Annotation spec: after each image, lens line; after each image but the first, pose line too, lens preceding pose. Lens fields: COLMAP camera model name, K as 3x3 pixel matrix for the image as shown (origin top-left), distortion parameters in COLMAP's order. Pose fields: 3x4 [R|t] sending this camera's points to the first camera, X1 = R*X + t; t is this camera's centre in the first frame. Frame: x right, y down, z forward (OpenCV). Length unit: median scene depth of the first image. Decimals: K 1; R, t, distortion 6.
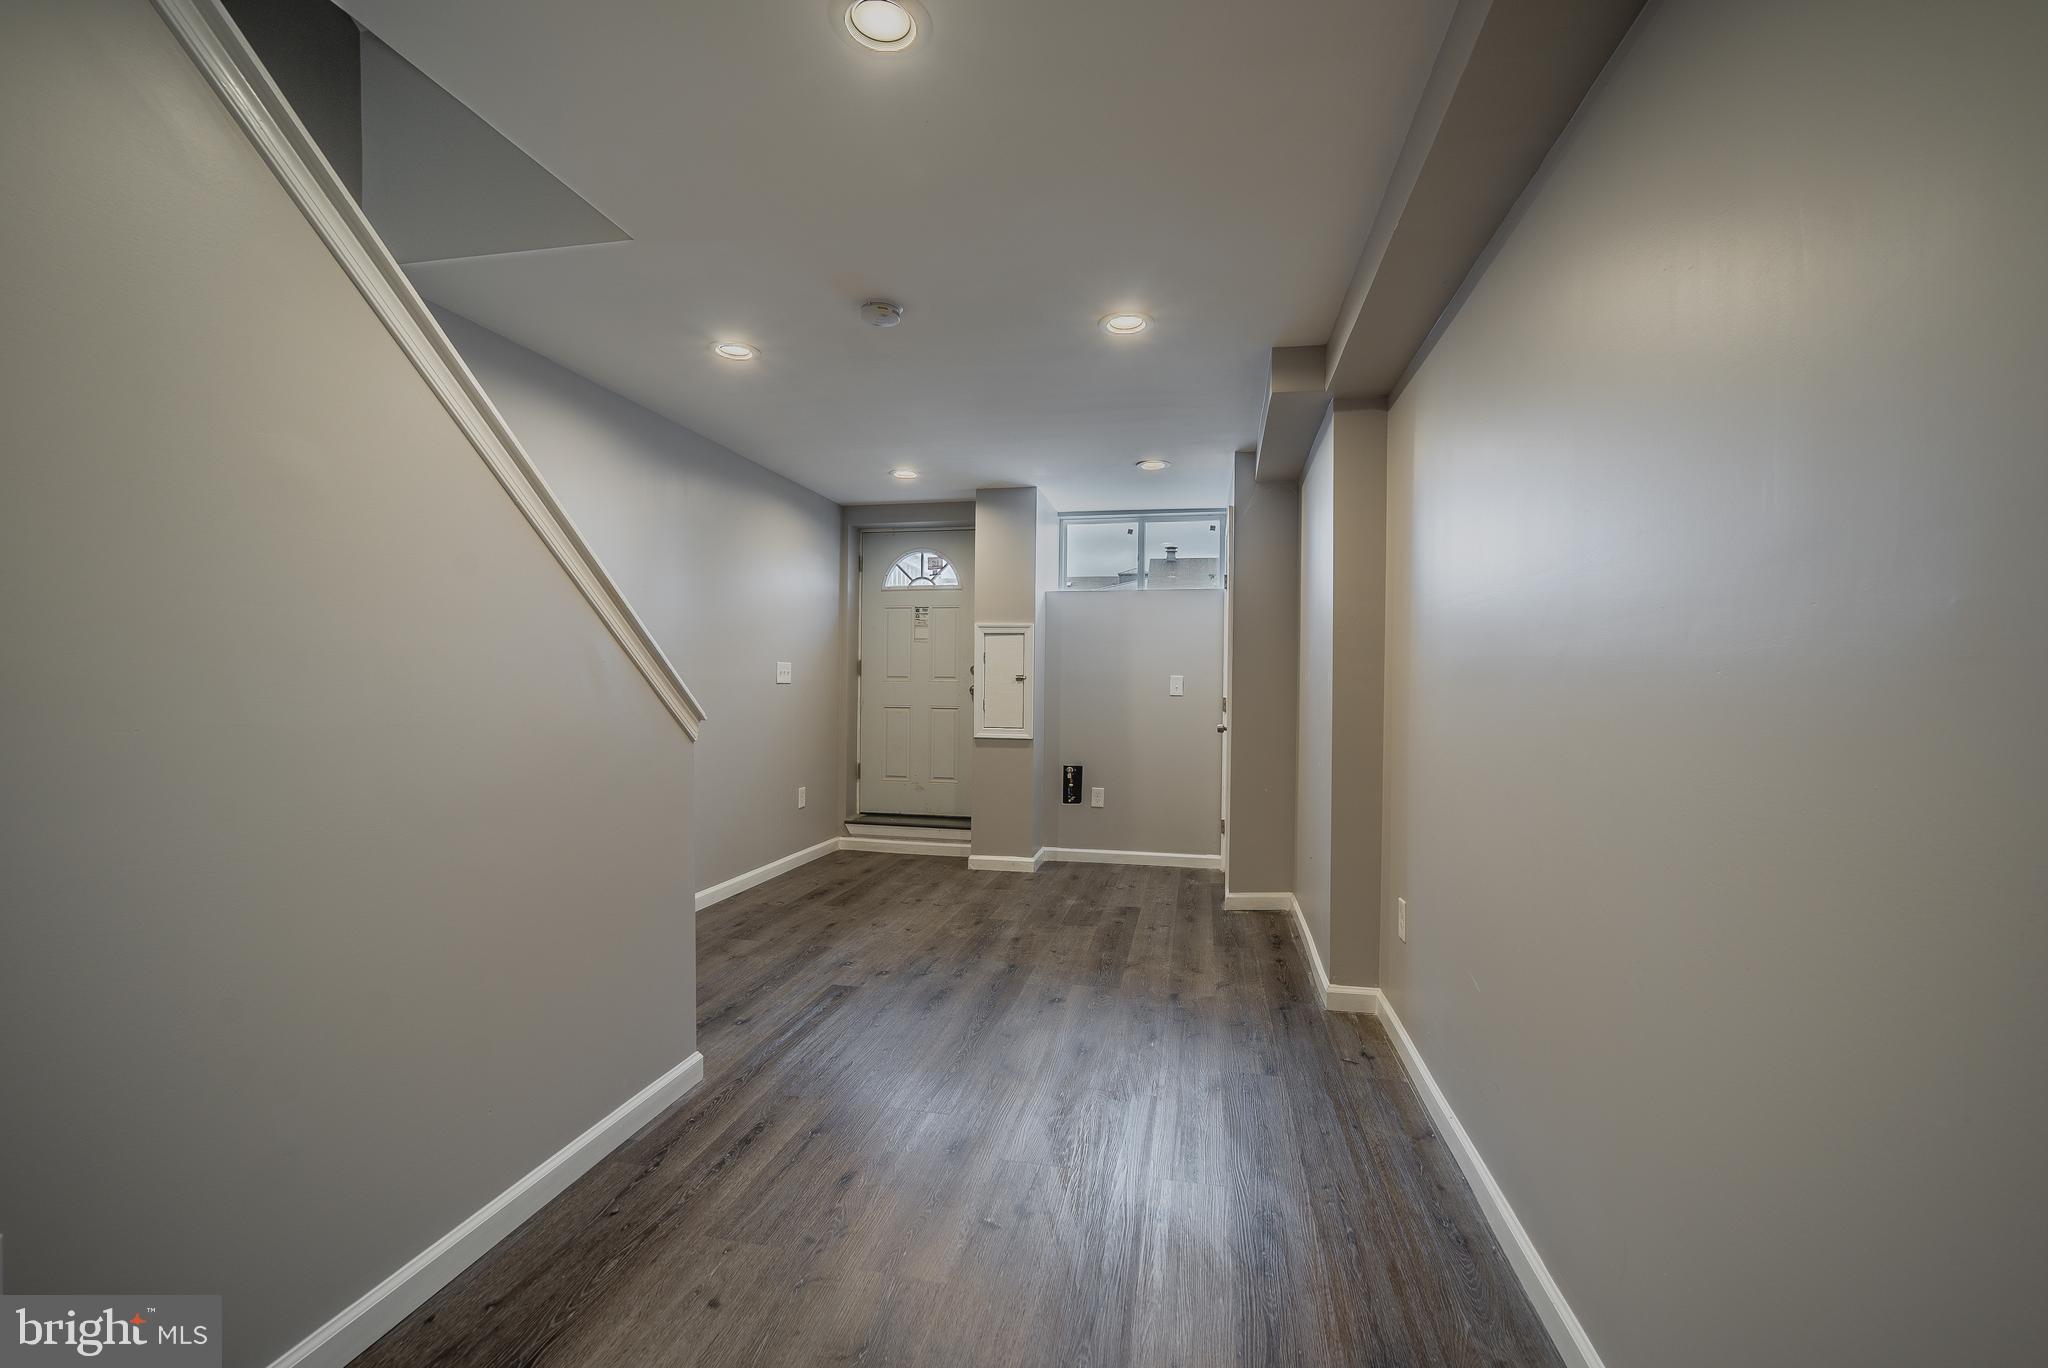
lens RADIAL K [[832.2, 0, 1025.5], [0, 832.2, 683.9], [0, 0, 1]] dist [-0.001954, -0.001273]
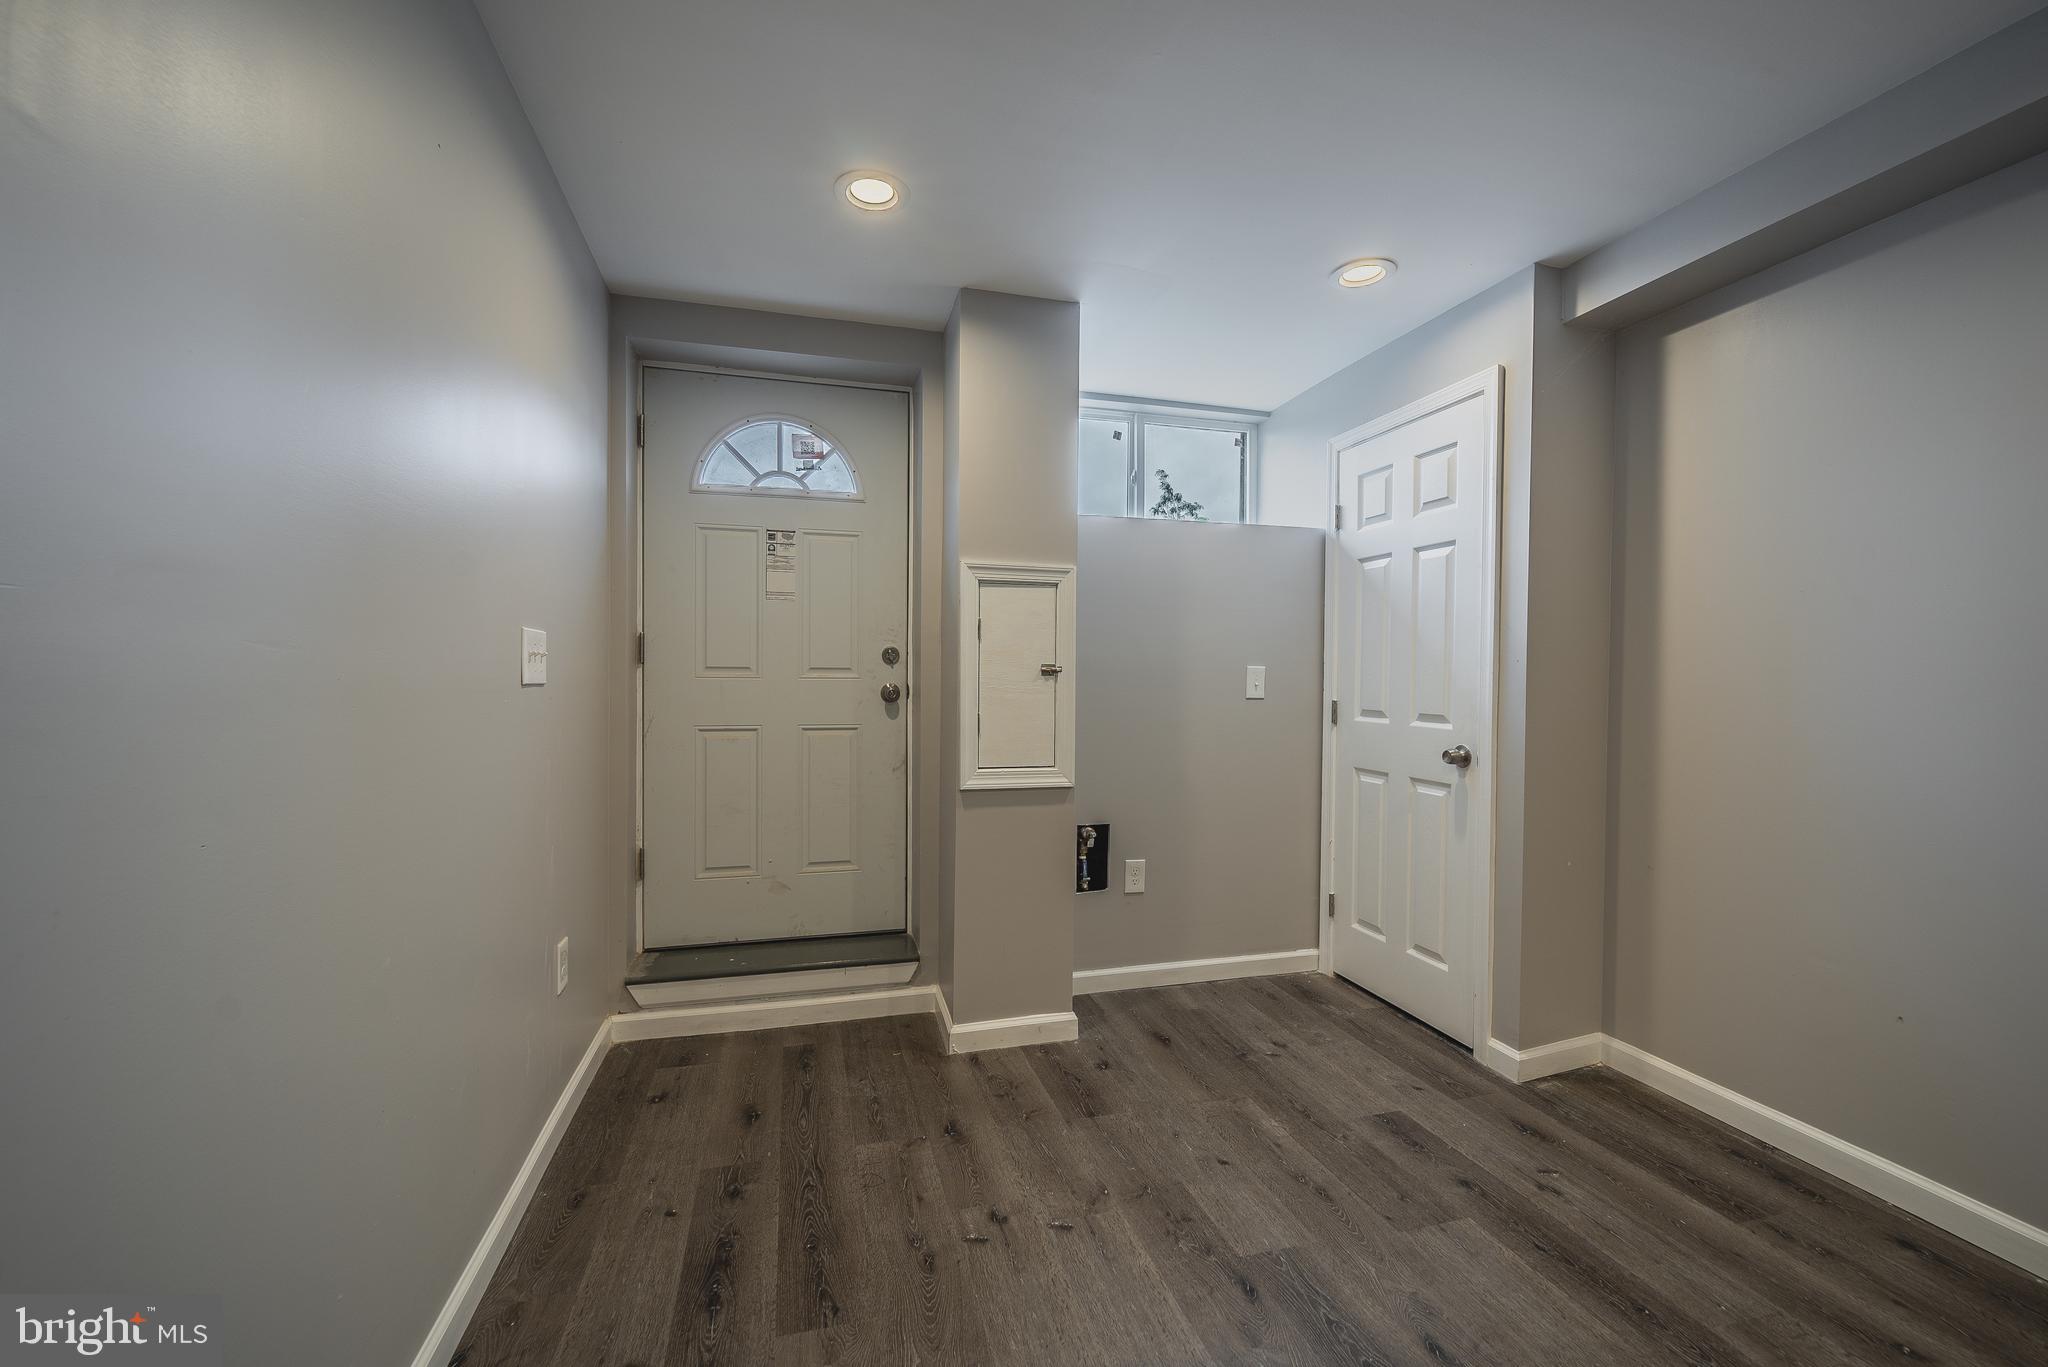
lens RADIAL K [[832.2, 0, 1025.5], [0, 832.2, 683.4], [0, 0, 1]] dist [-0.001954, -0.001273]
pose [[0.887827, -0.007659, 0.460113, -0.258586], [0.003232, 0.999941, 0.010409, -0.004159], [-0.460165, -0.007754, 0.887799, 0.547719]]
